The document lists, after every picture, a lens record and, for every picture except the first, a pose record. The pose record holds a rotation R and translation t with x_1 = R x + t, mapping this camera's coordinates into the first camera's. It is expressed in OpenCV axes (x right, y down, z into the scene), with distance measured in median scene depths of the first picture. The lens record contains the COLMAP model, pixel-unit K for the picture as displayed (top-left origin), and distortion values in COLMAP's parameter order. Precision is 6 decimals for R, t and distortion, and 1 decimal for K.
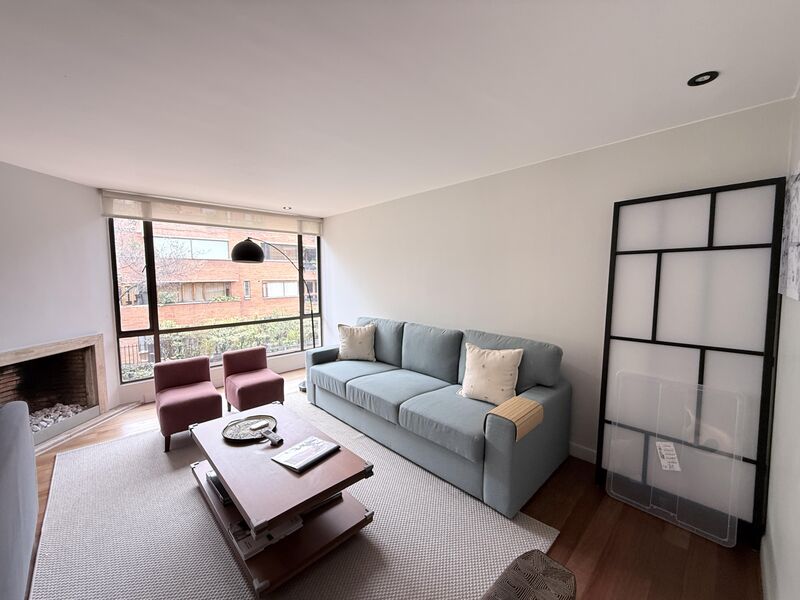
lens RADIAL K [[318.8, 0, 397.5], [0, 318.8, 298.6], [0, 0, 1]] dist [0.000399, -0.000107]
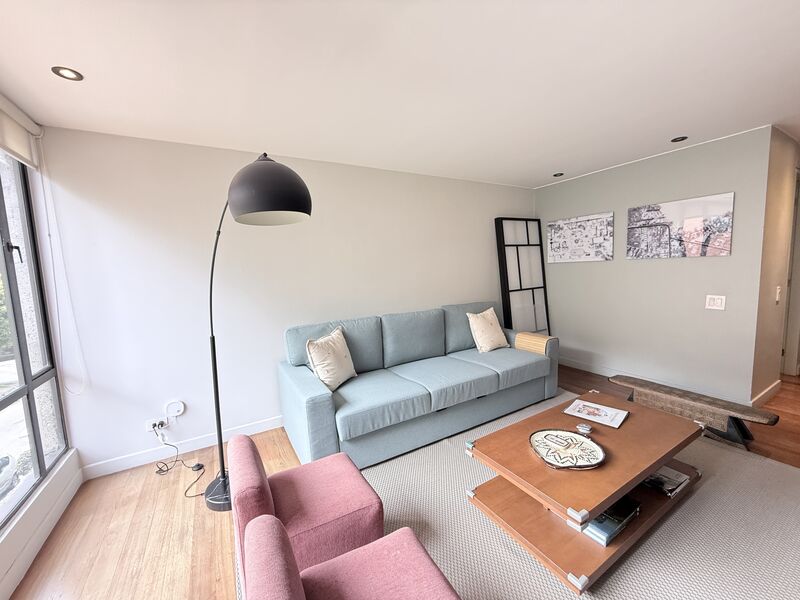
lens RADIAL K [[318.8, 0, 397.5], [0, 318.8, 298.6], [0, 0, 1]] dist [0.000399, -0.000107]
pose [[0.234873, -0.098891, 0.966983, -0.789725], [0.111055, 0.991027, 0.074375, -0.027948], [-0.965661, 0.089920, 0.243748, 0.739305]]
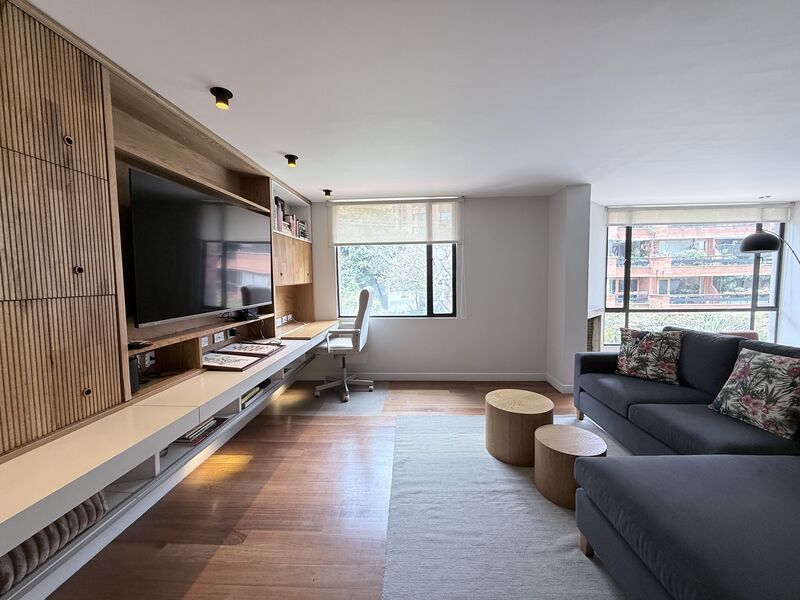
lens RADIAL K [[318.8, 0, 397.5], [0, 318.8, 298.6], [0, 0, 1]] dist [0.000399, -0.000107]
pose [[0.686836, 0.046391, -0.725330, -0.500984], [-0.043400, 0.998798, 0.022785, 0.073616], [0.725515, 0.015830, 0.688024, -0.640751]]
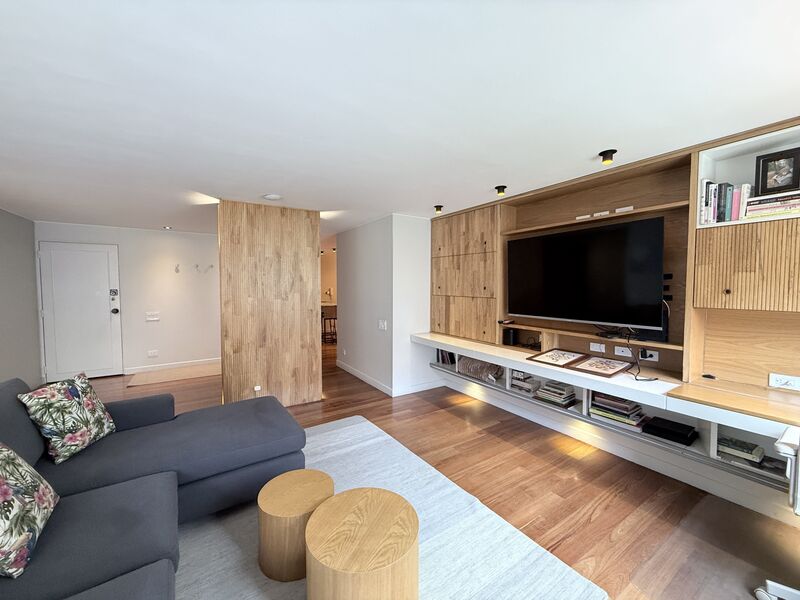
lens RADIAL K [[318.8, 0, 397.5], [0, 318.8, 298.6], [0, 0, 1]] dist [0.000399, -0.000107]
pose [[-0.981846, -0.000336, 0.189680, -0.951668], [0.021939, 0.993086, 0.115322, -0.028748], [-0.188407, 0.117390, -0.975050, 0.427807]]
